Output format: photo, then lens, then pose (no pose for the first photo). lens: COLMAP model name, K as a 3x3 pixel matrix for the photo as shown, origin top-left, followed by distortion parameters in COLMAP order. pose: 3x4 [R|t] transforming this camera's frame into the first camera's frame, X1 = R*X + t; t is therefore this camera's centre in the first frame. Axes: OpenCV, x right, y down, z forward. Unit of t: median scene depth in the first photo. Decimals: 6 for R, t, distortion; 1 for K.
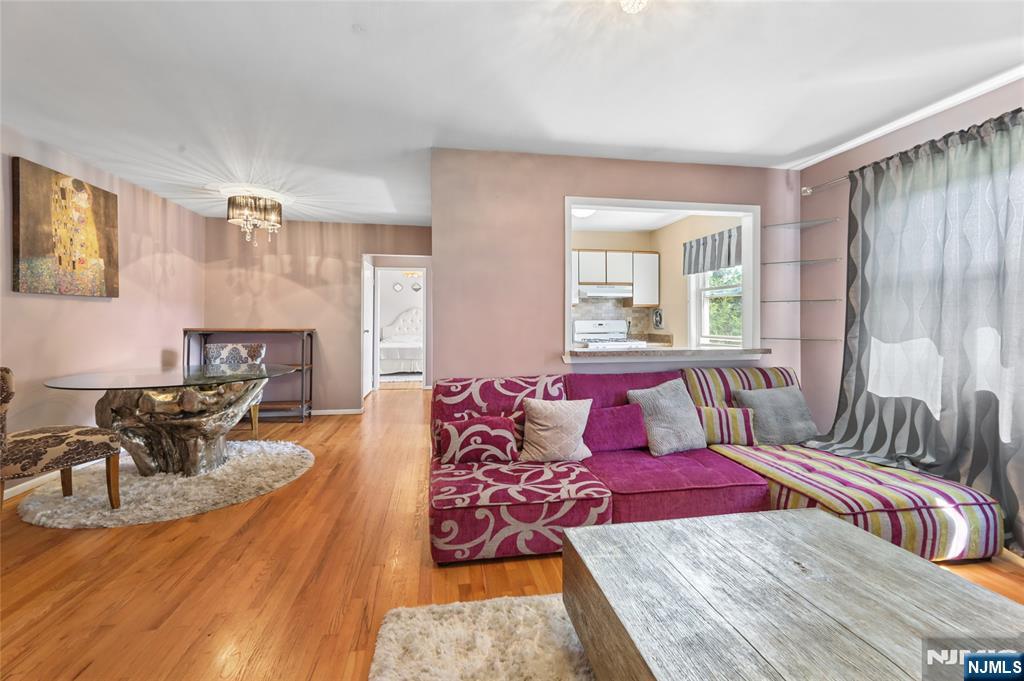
lens RADIAL K [[422.7, 0, 510.5], [0, 422.7, 322.2], [0, 0, 1]] dist [-0.001824, -0.000149]
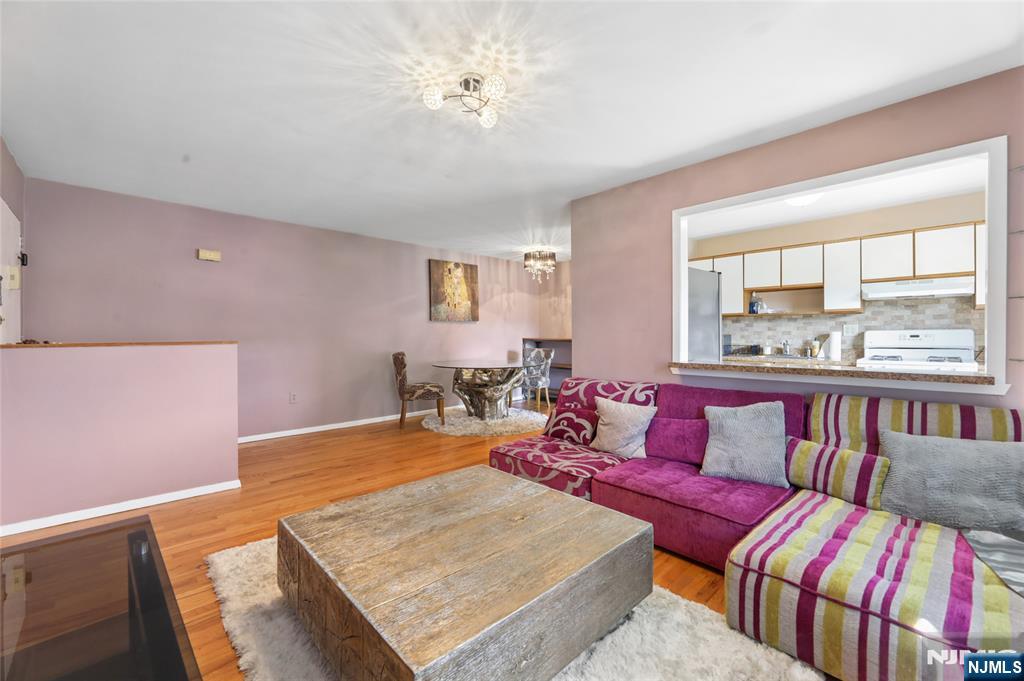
lens RADIAL K [[416.7, 0, 512.0], [0, 416.7, 340.5], [0, 0, 1]] dist [-0.000416, -0.000038]
pose [[0.564757, 0.010450, -0.825191, 0.787367], [0.004007, 0.999873, 0.015404, -0.001010], [0.825247, -0.012006, 0.564644, 0.112400]]
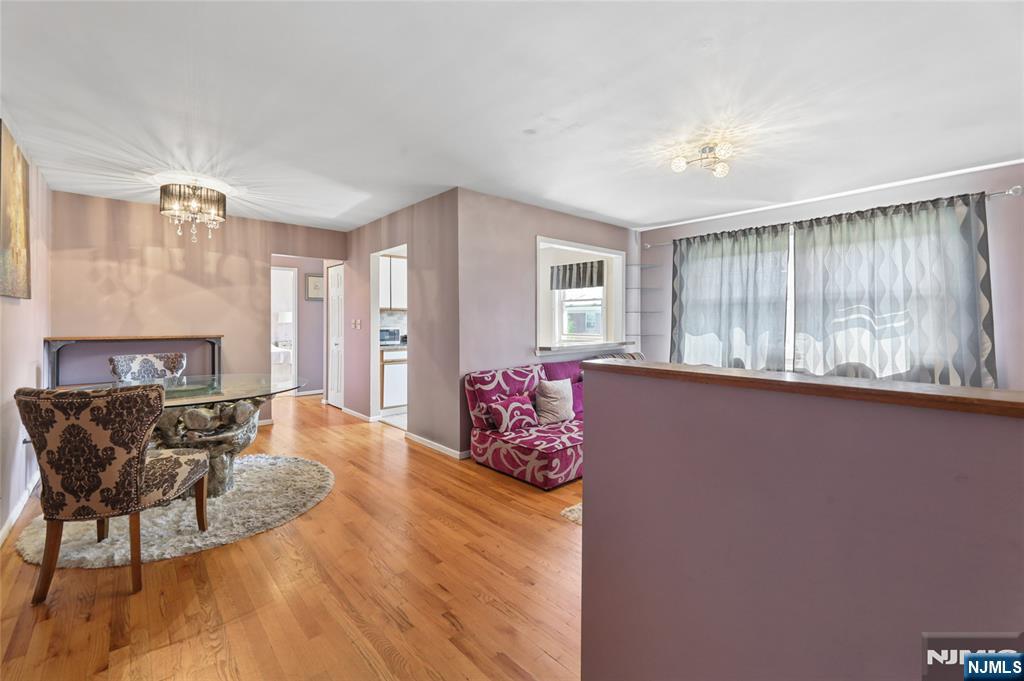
lens RADIAL K [[422.1, 0, 506.2], [0, 422.1, 324.0], [0, 0, 1]] dist [-0.001226, 0.000147]
pose [[0.847371, -0.006352, 0.530963, -0.731004], [0.003389, 0.999973, 0.006554, -0.018234], [-0.530990, -0.003754, 0.847370, -0.127458]]
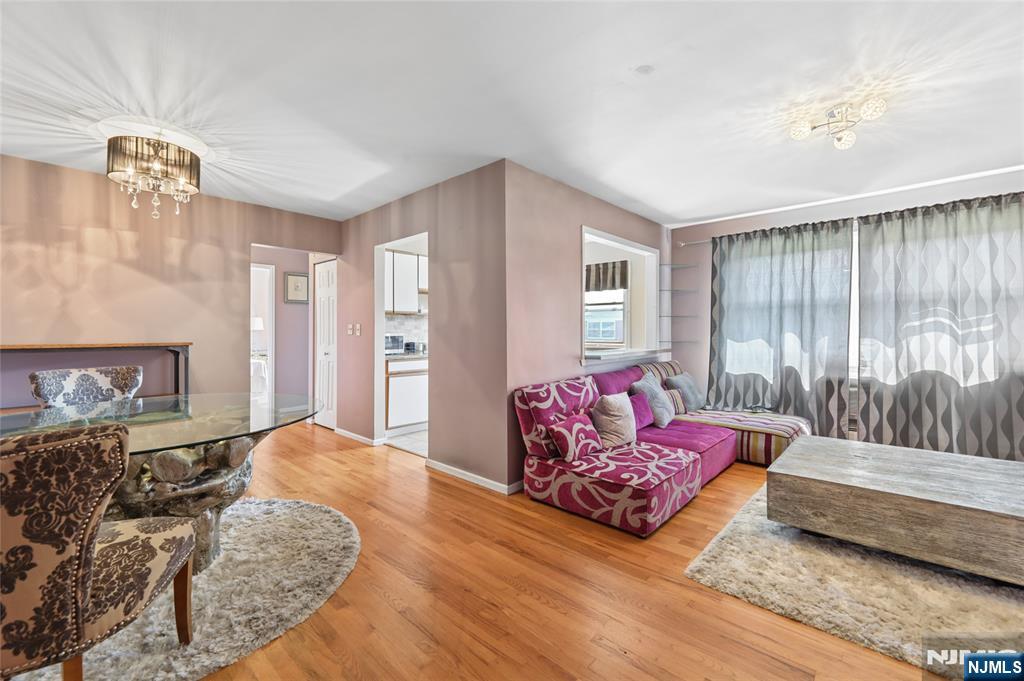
lens RADIAL K [[416.6, 0, 508.8], [0, 416.6, 331.1], [0, 0, 1]] dist [-0.000406, -0.000510]
pose [[0.793471, -0.004622, 0.608591, -0.790420], [0.003954, 0.999989, 0.002439, -0.004237], [-0.608596, 0.000471, 0.793480, 0.208023]]
